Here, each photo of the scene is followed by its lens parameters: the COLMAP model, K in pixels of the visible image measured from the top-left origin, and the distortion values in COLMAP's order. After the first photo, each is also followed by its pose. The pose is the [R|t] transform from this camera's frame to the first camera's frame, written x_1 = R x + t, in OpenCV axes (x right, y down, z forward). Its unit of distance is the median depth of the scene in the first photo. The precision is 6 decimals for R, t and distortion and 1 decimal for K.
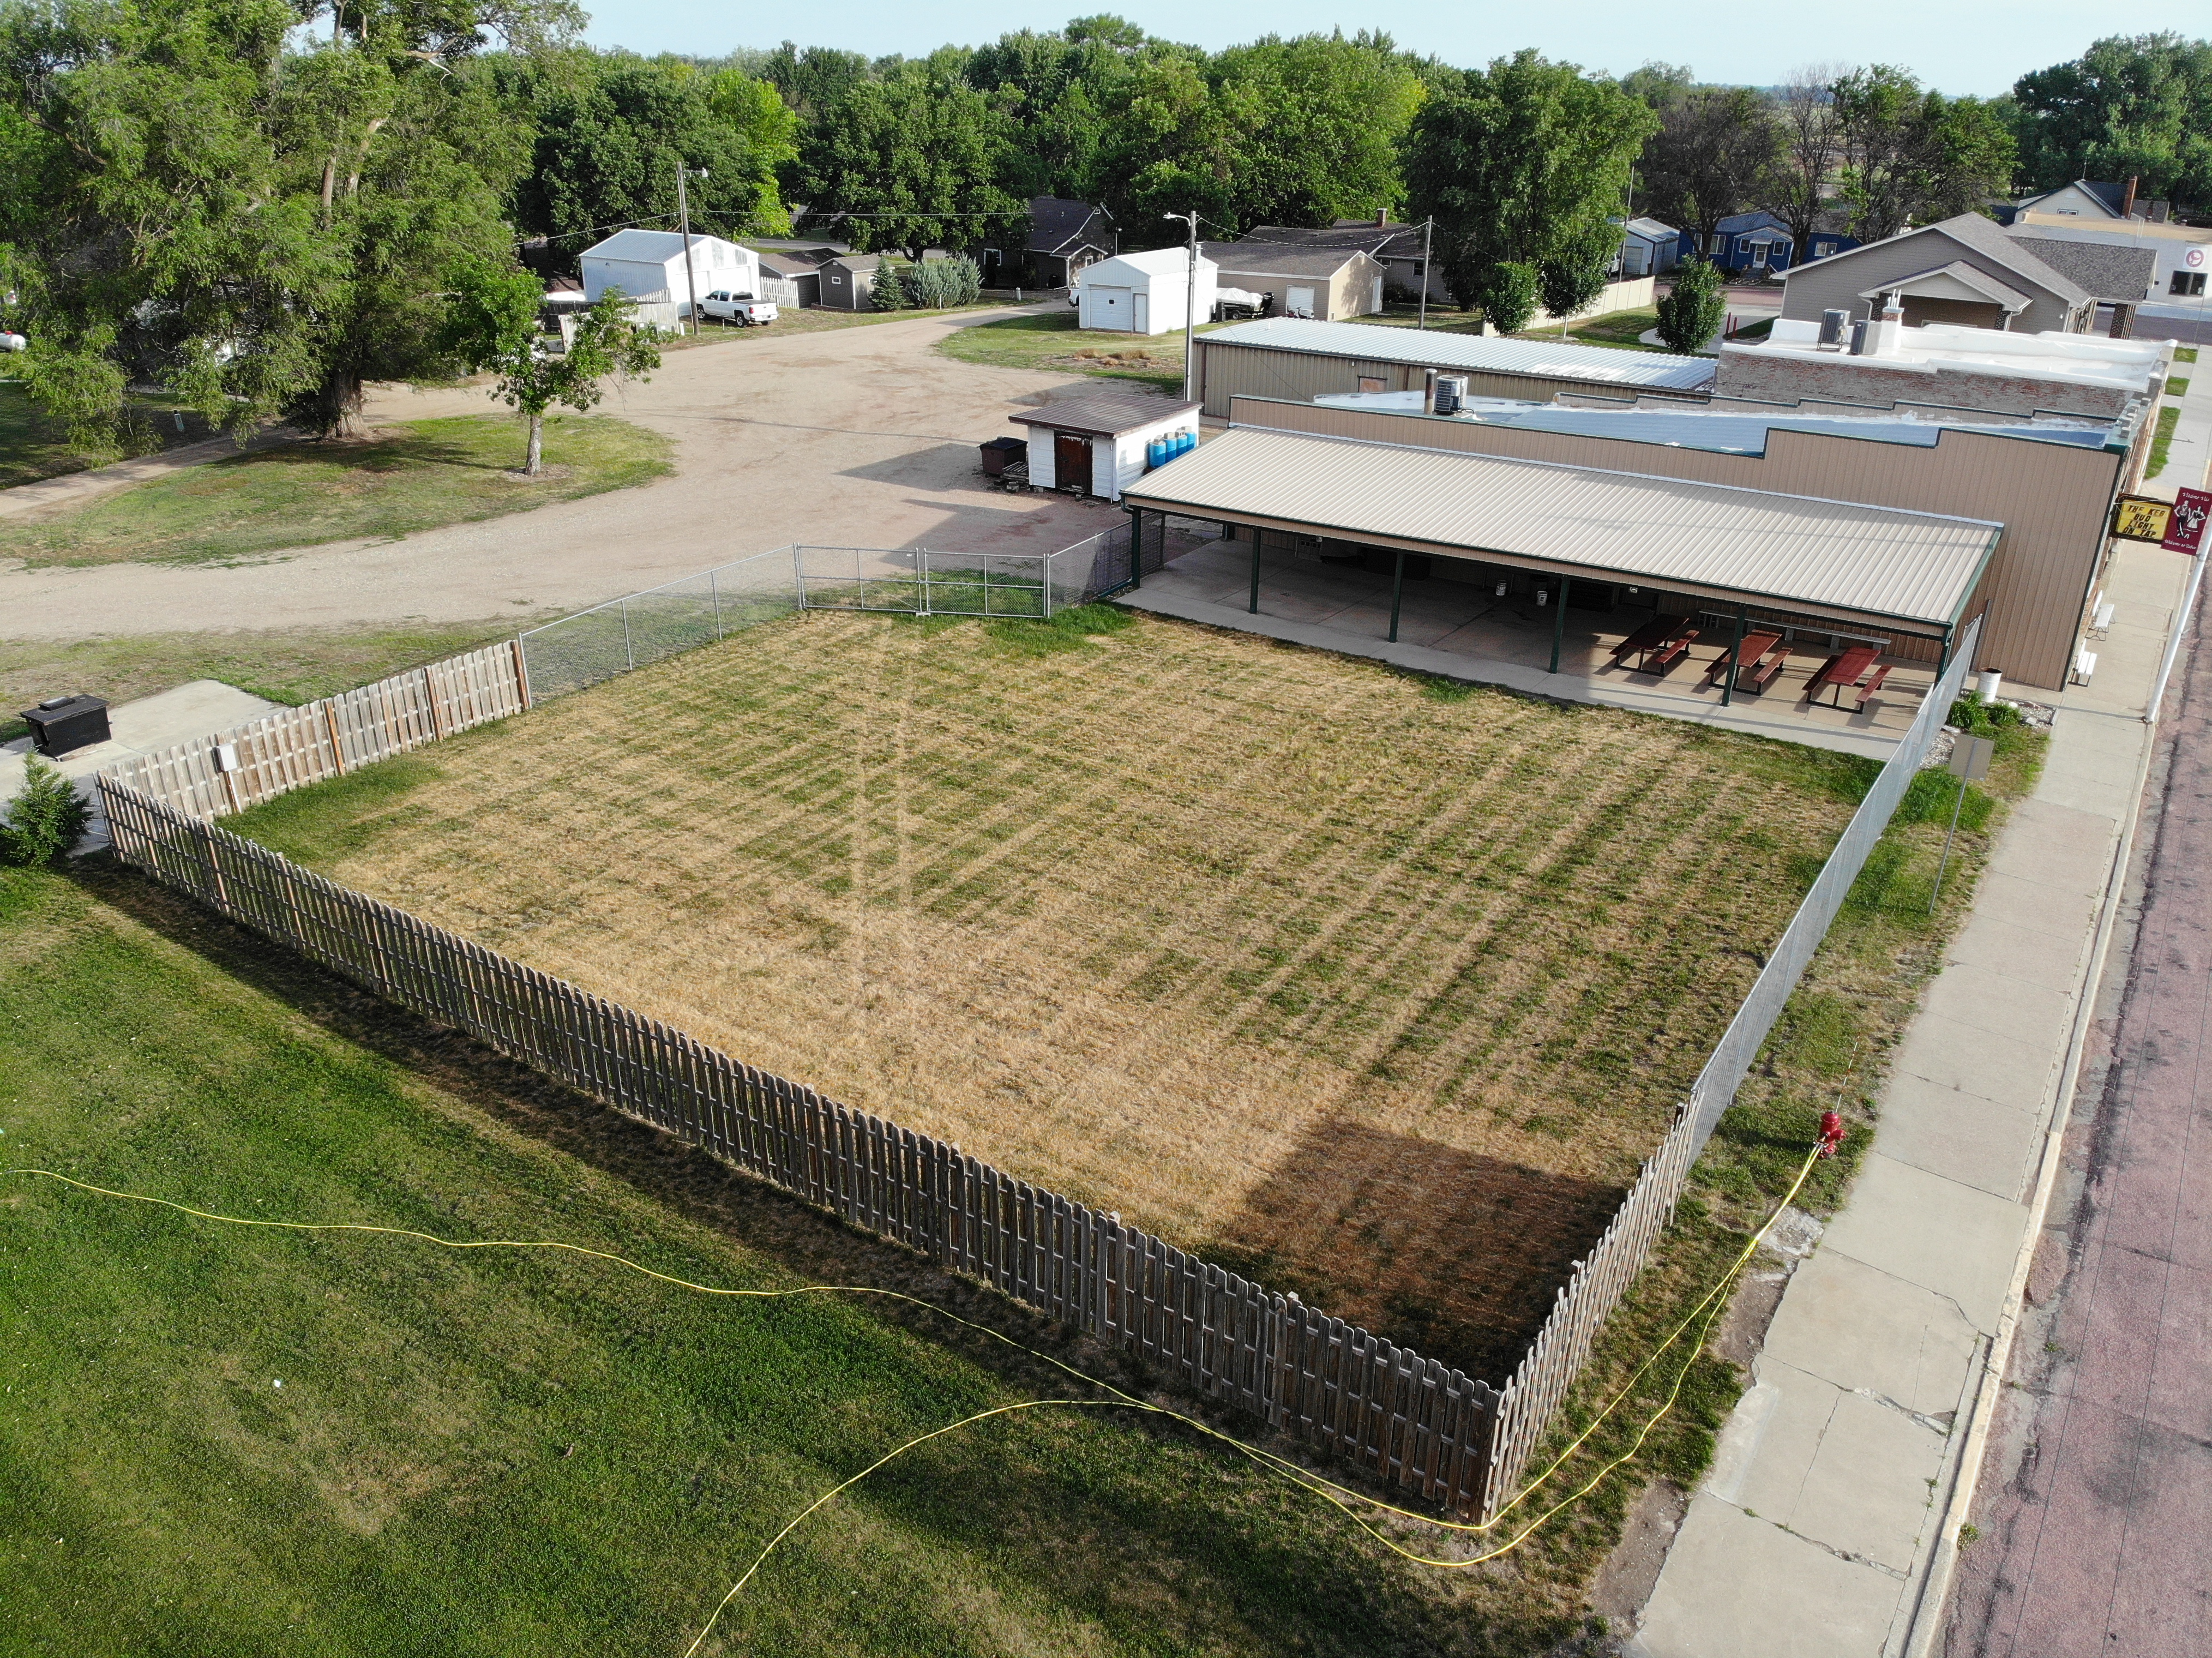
lens RADIAL K [[1607.7, 0, 1106.0], [0, 1607.7, 829.0], [0, 0, 1]] dist [0.146712, -0.356973]
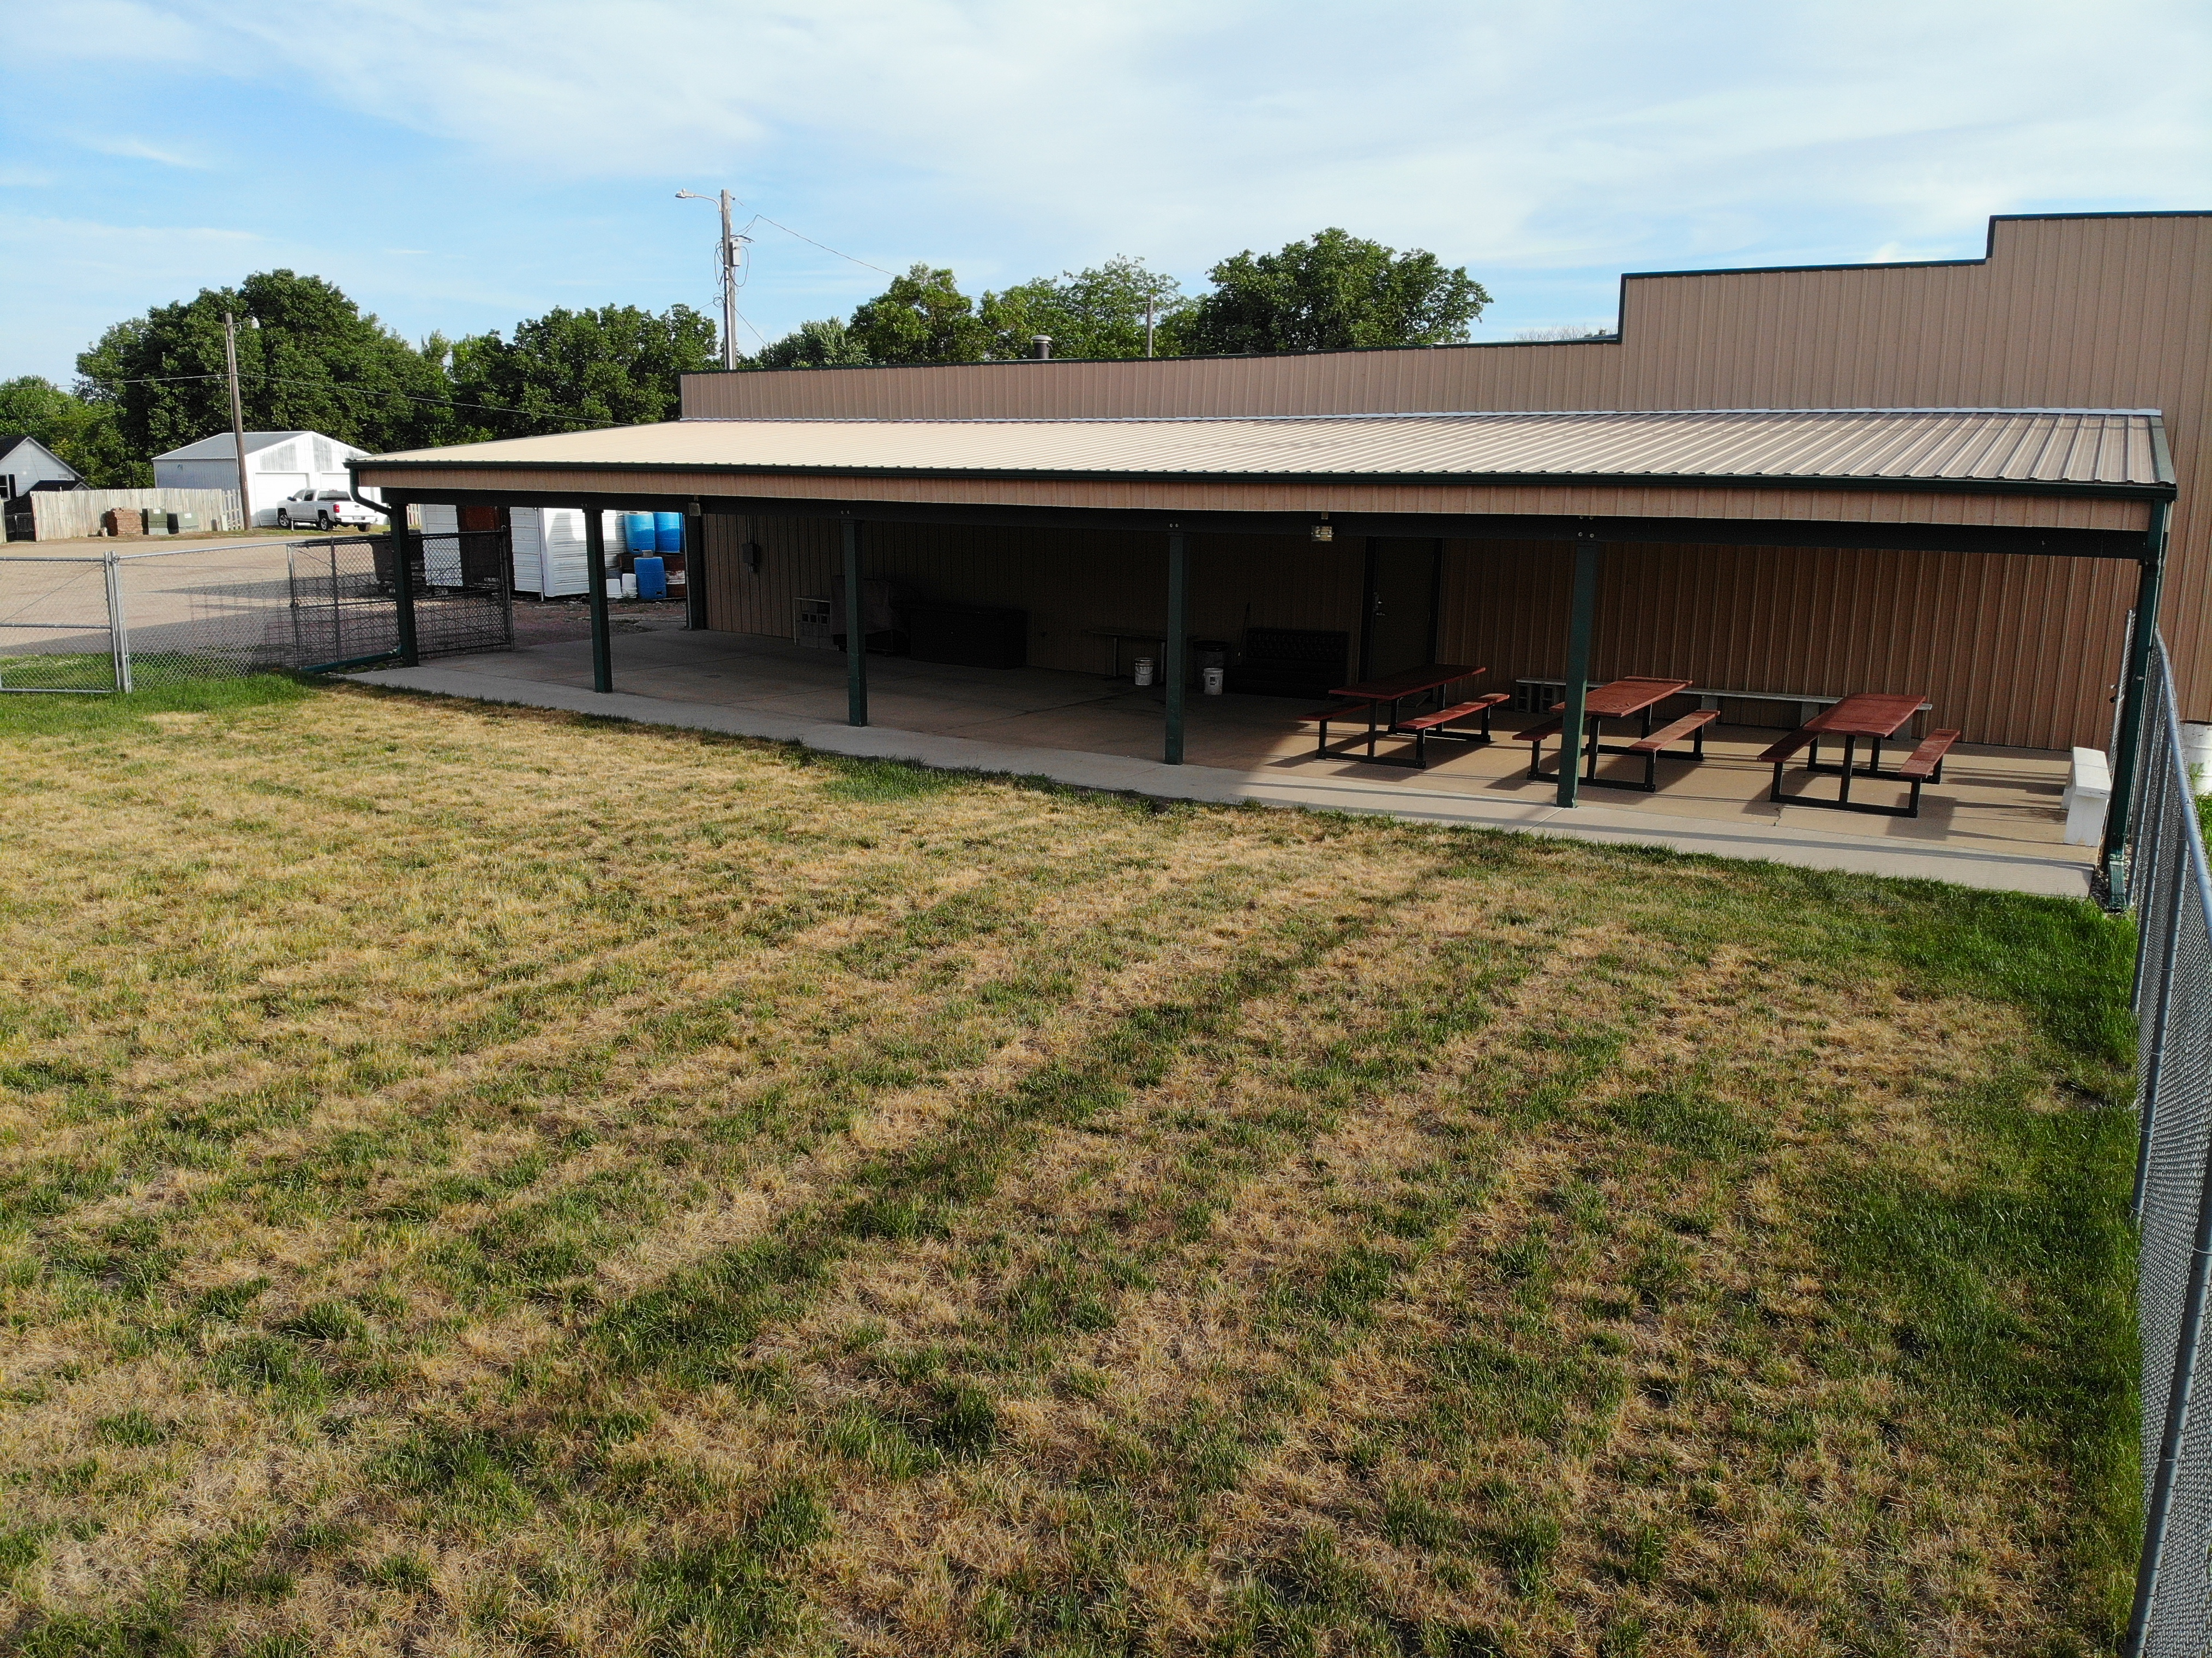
lens RADIAL K [[1612.9, 0, 1104.2], [0, 1612.9, 855.9], [0, 0, 1]] dist [0.064127, -0.165194]
pose [[0.998815, -0.006111, 0.048282, 0.249466], [0.015930, 0.978484, -0.205709, 0.013887], [-0.045986, 0.206234, 0.977421, 0.626441]]
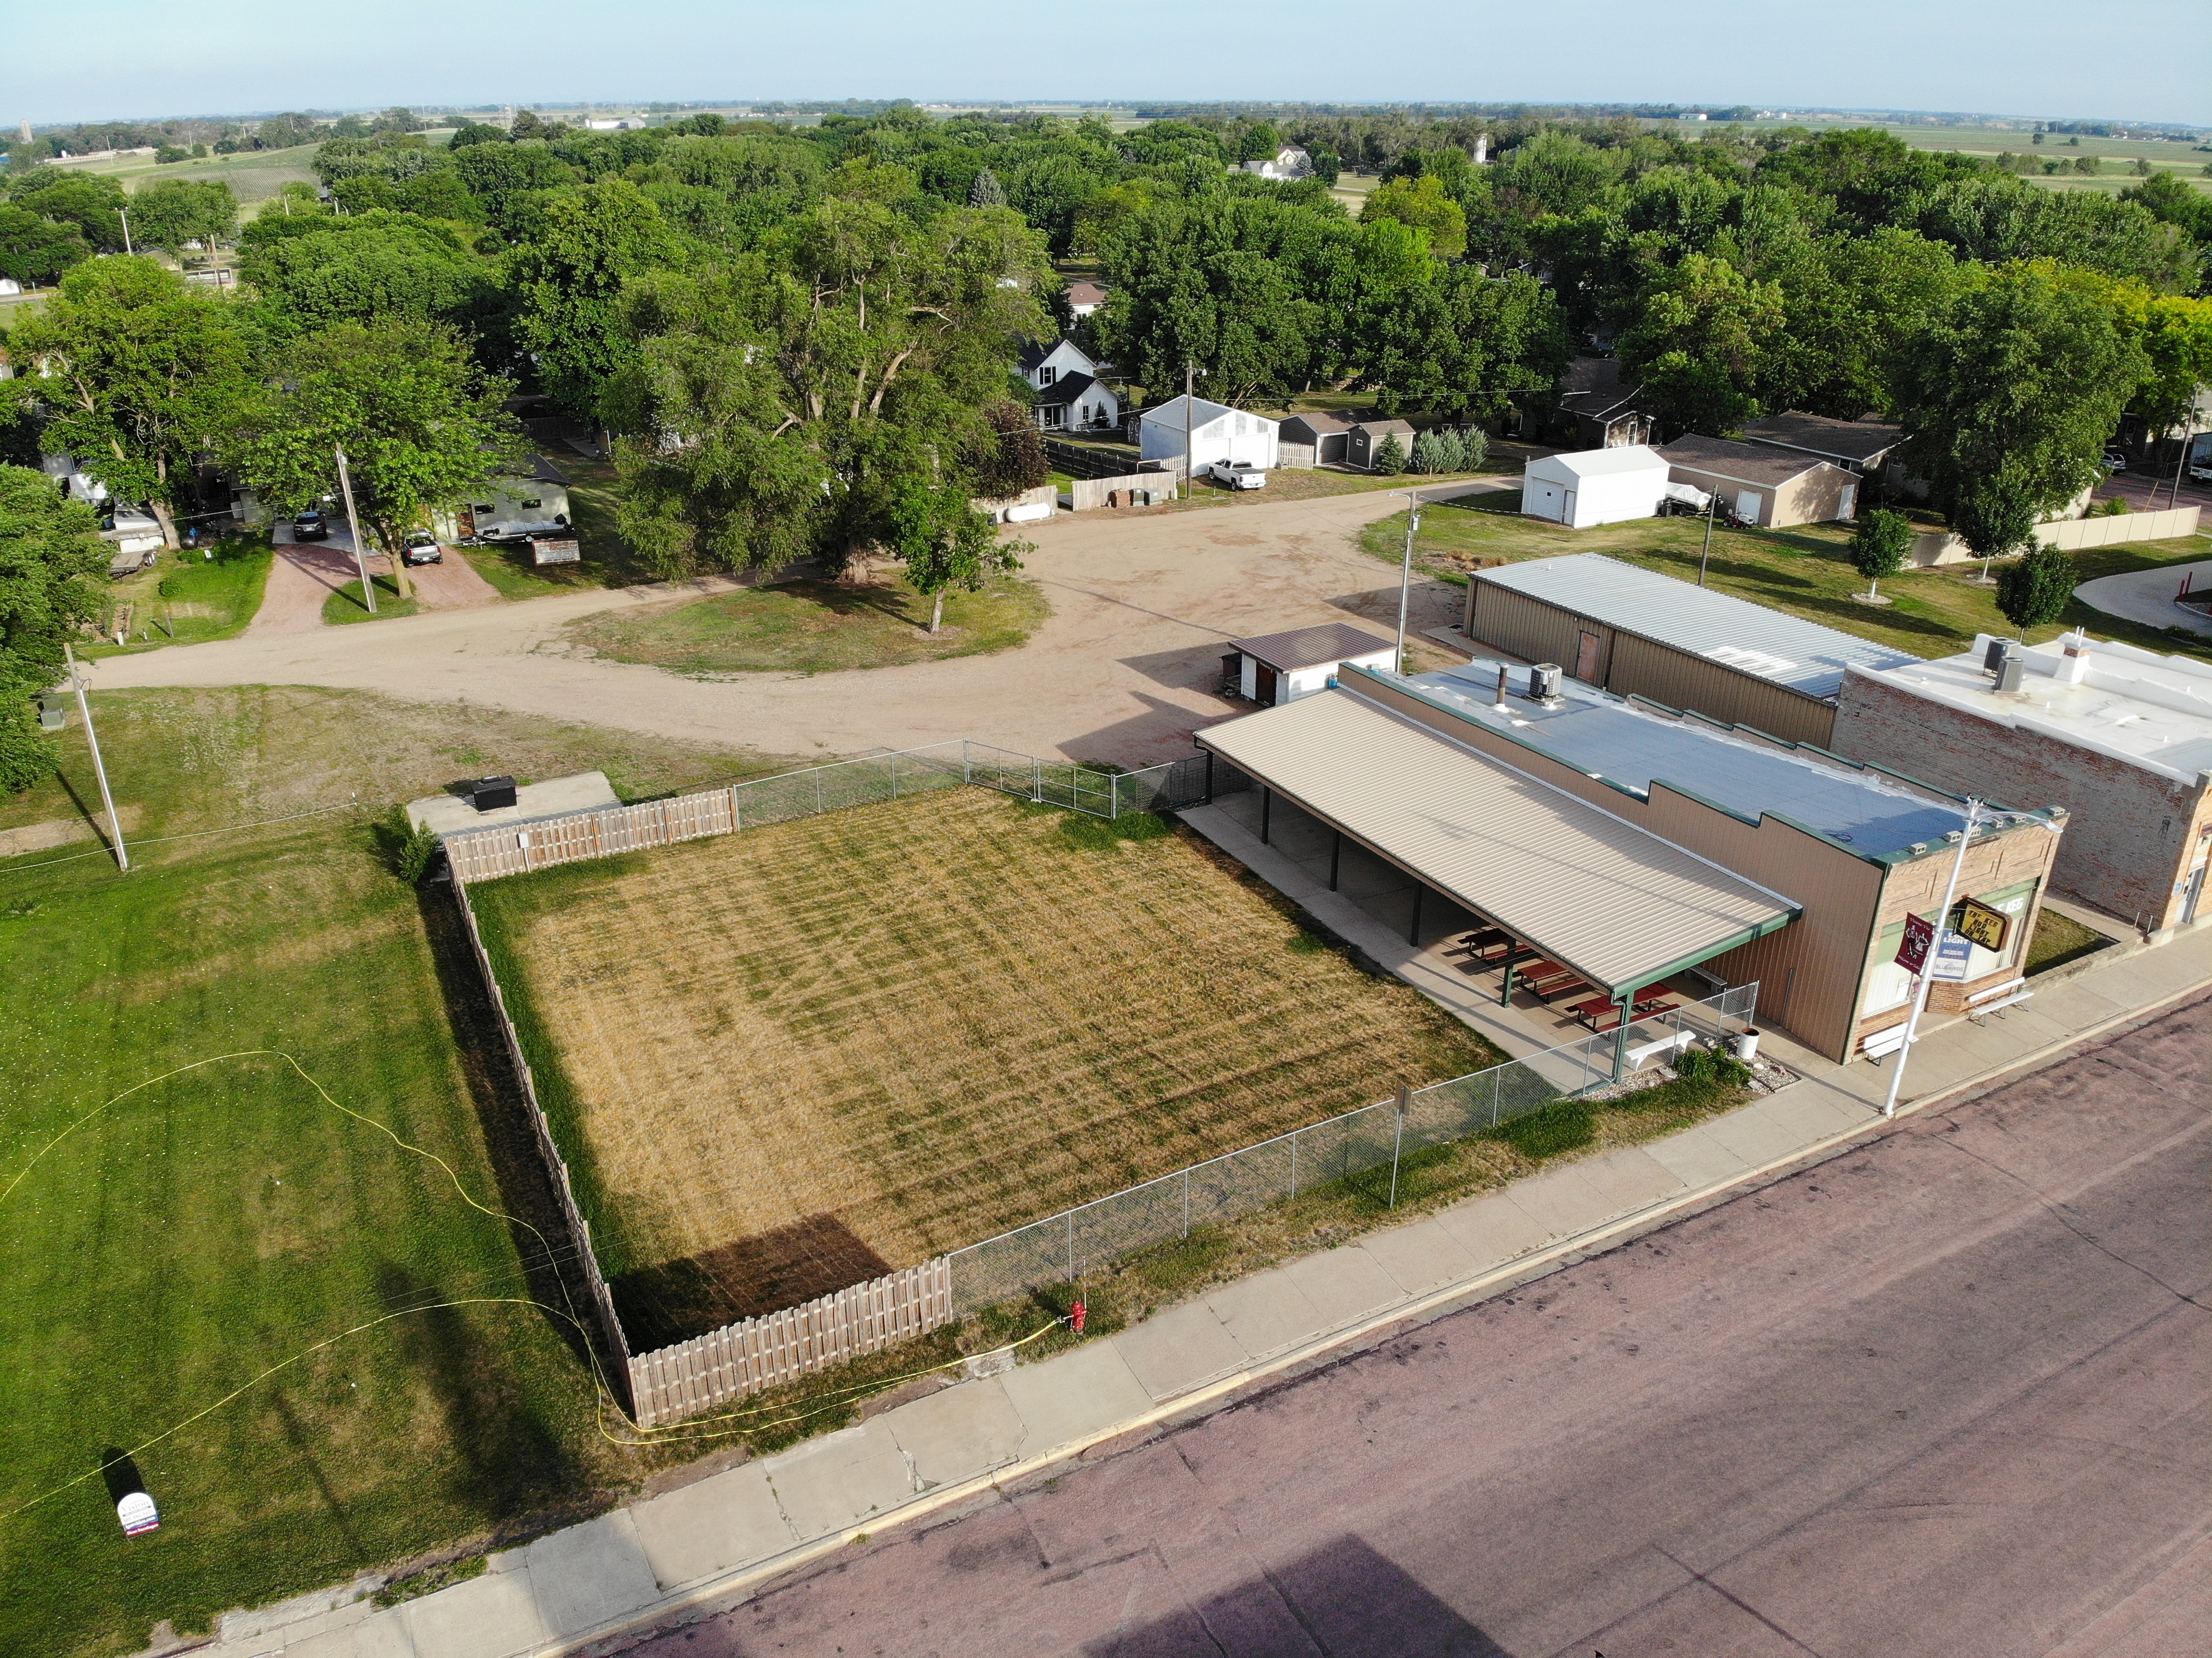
lens RADIAL K [[1583.0, 0, 1117.1], [0, 1583.0, 855.5], [0, 0, 1]] dist [0.162492, -0.332564]
pose [[0.880998, 0.191217, -0.432756, 0.622252], [-0.191022, 0.980581, 0.044400, -0.184461], [0.432842, 0.043550, 0.900417, -0.216141]]
